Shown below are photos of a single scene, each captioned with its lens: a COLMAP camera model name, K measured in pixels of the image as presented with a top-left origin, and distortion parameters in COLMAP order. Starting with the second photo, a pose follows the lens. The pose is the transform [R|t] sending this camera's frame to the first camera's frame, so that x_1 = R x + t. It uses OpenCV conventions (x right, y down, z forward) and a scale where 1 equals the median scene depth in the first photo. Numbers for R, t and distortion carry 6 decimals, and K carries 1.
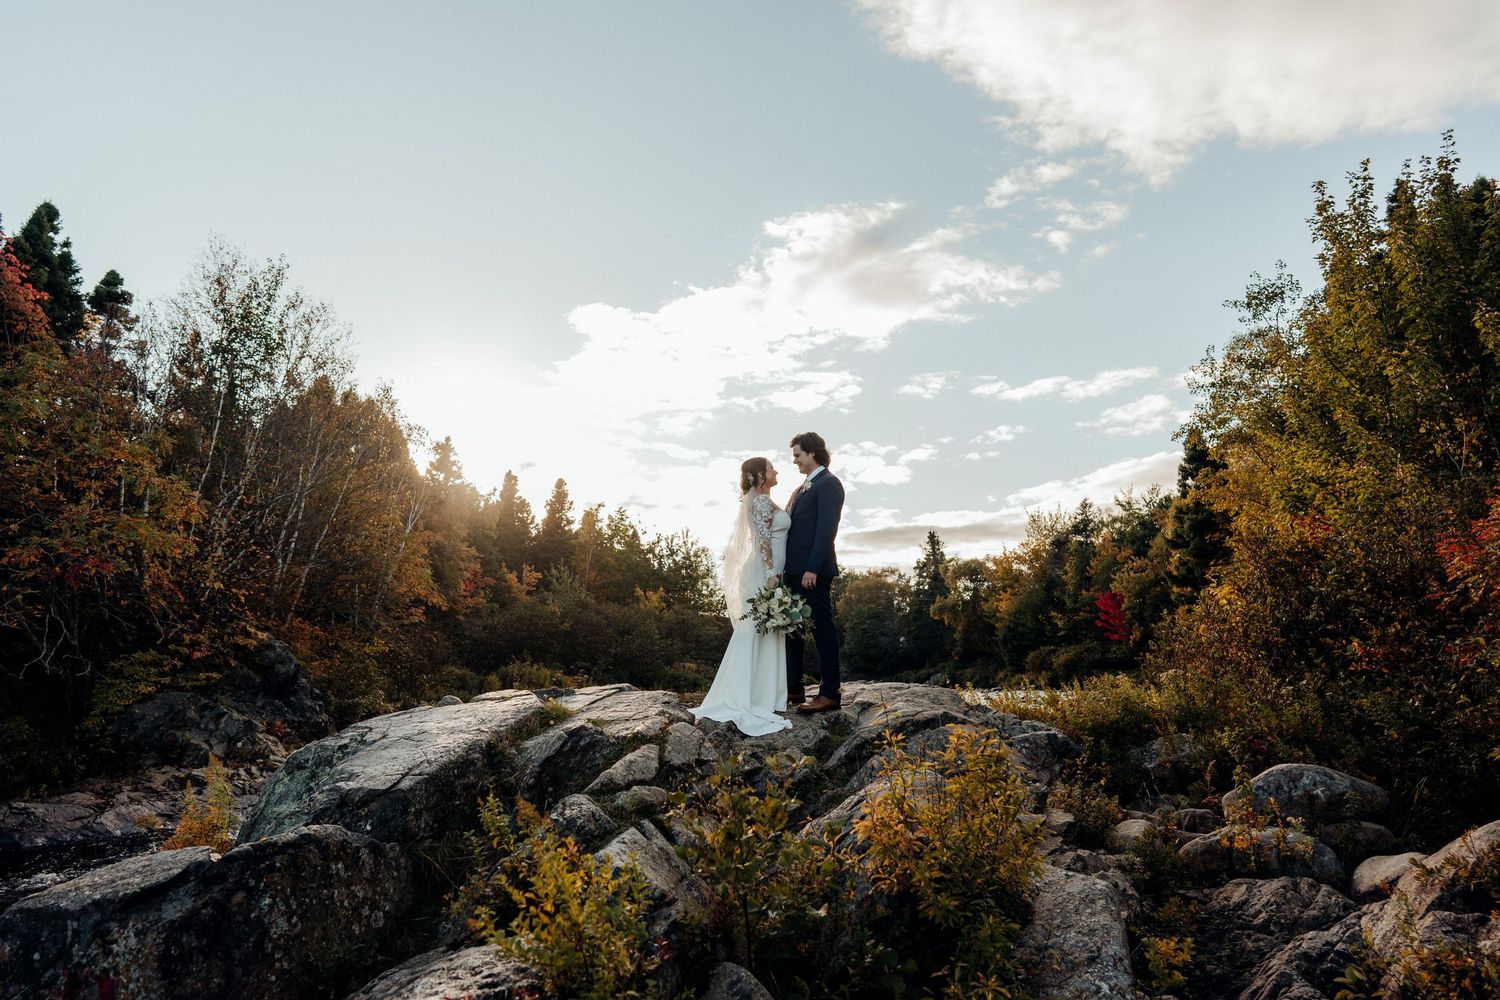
lens RADIAL K [[1014.3, 0, 743.2], [0, 1014.3, 478.3], [0, 0, 1]] dist [0.013146, -0.003240]
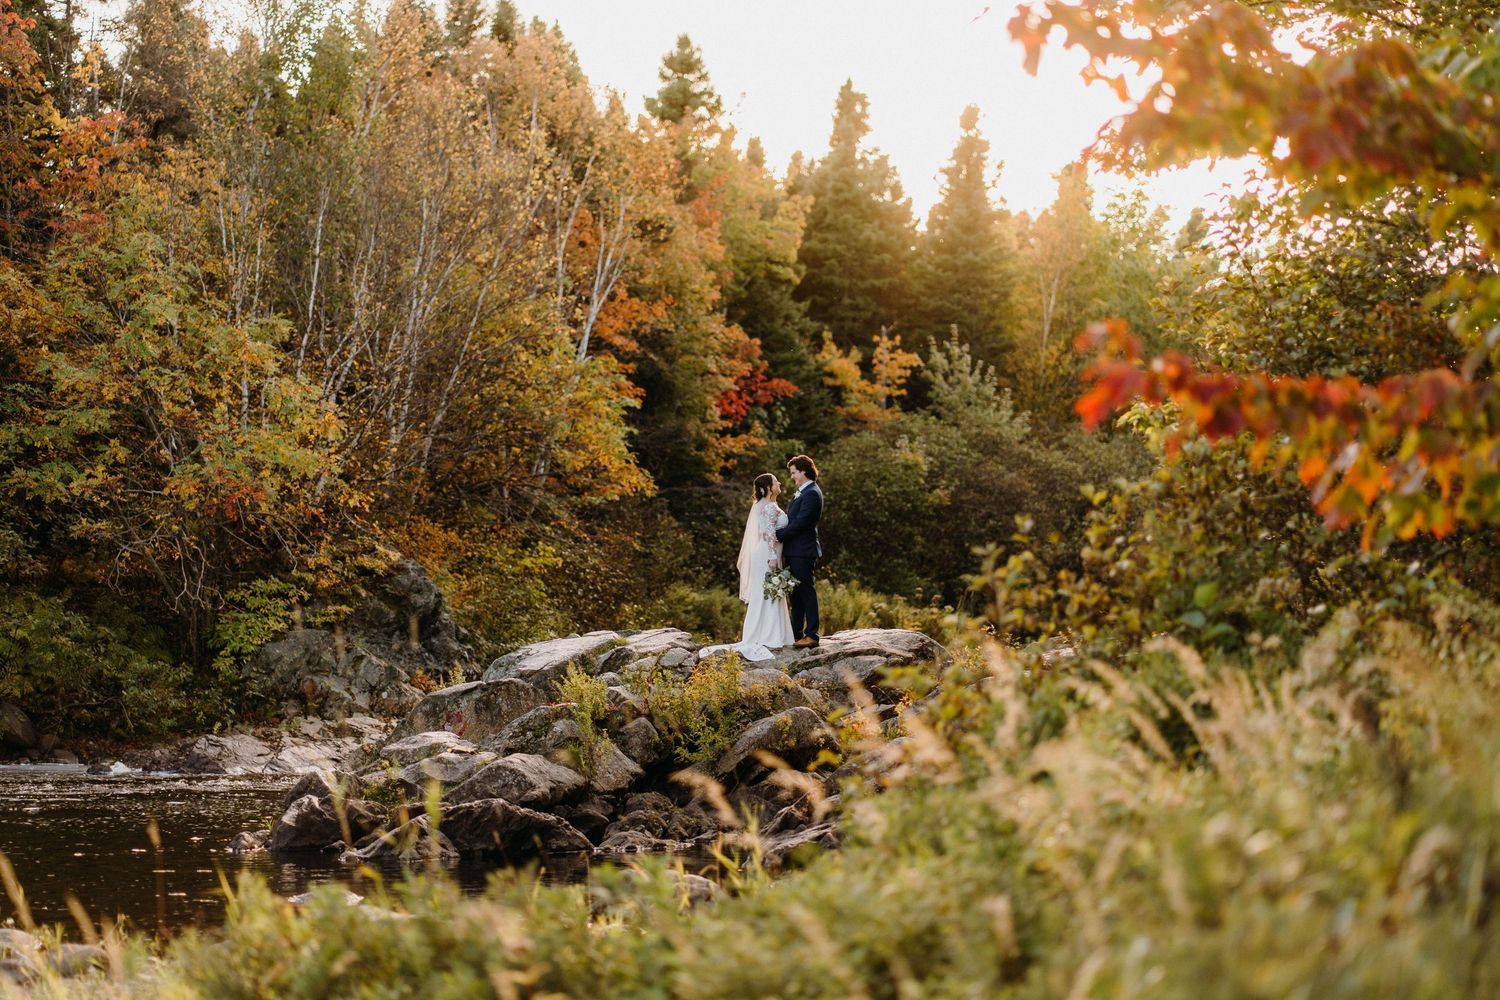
lens RADIAL K [[4838.3, 0, 750.0], [0, 4838.3, 500.0], [0, 0, 1]] dist [0.072220, 0.350752]
pose [[0.953994, 0.003142, -0.299810, 0.383594], [0.049426, 0.984616, 0.167594, -0.214016], [0.295725, -0.174702, 0.939162, -1.027657]]
